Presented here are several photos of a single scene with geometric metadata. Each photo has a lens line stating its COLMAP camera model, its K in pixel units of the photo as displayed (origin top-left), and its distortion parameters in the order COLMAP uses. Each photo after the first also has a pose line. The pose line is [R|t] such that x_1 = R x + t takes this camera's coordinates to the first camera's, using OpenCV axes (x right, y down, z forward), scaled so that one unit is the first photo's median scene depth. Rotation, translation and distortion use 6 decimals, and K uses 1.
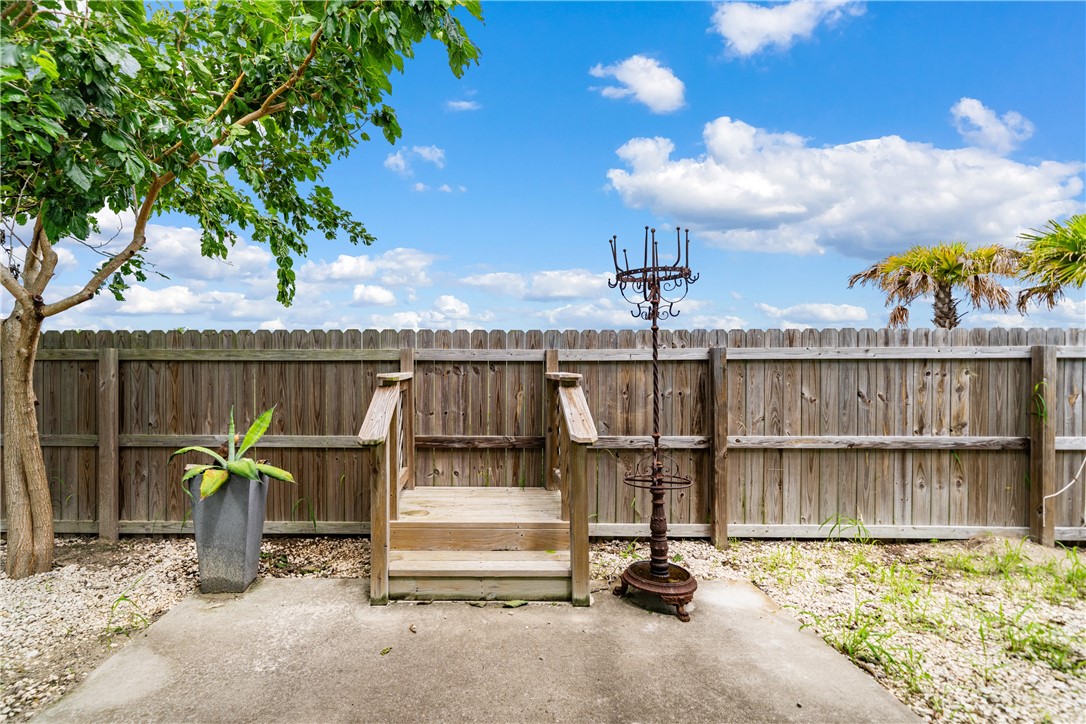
lens RADIAL K [[567.3, 0, 542.3], [0, 567.3, 359.2], [0, 0, 1]] dist [-0.001893, 0.001293]
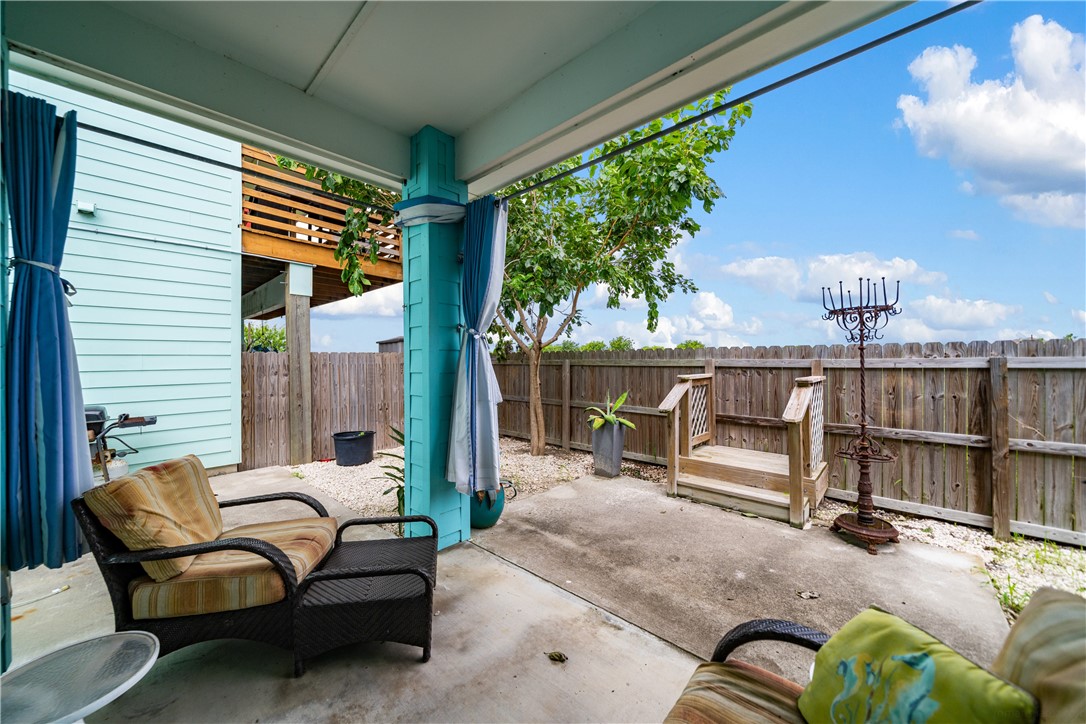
lens RADIAL K [[395.2, 0, 543.2], [0, 395.2, 362.3], [0, 0, 1]] dist [0.001431, 0.000121]
pose [[0.742260, 0.000600, -0.670112, 0.167488], [0.001849, 0.999994, 0.002944, -0.013972], [0.670110, -0.003424, 0.742254, -0.160545]]
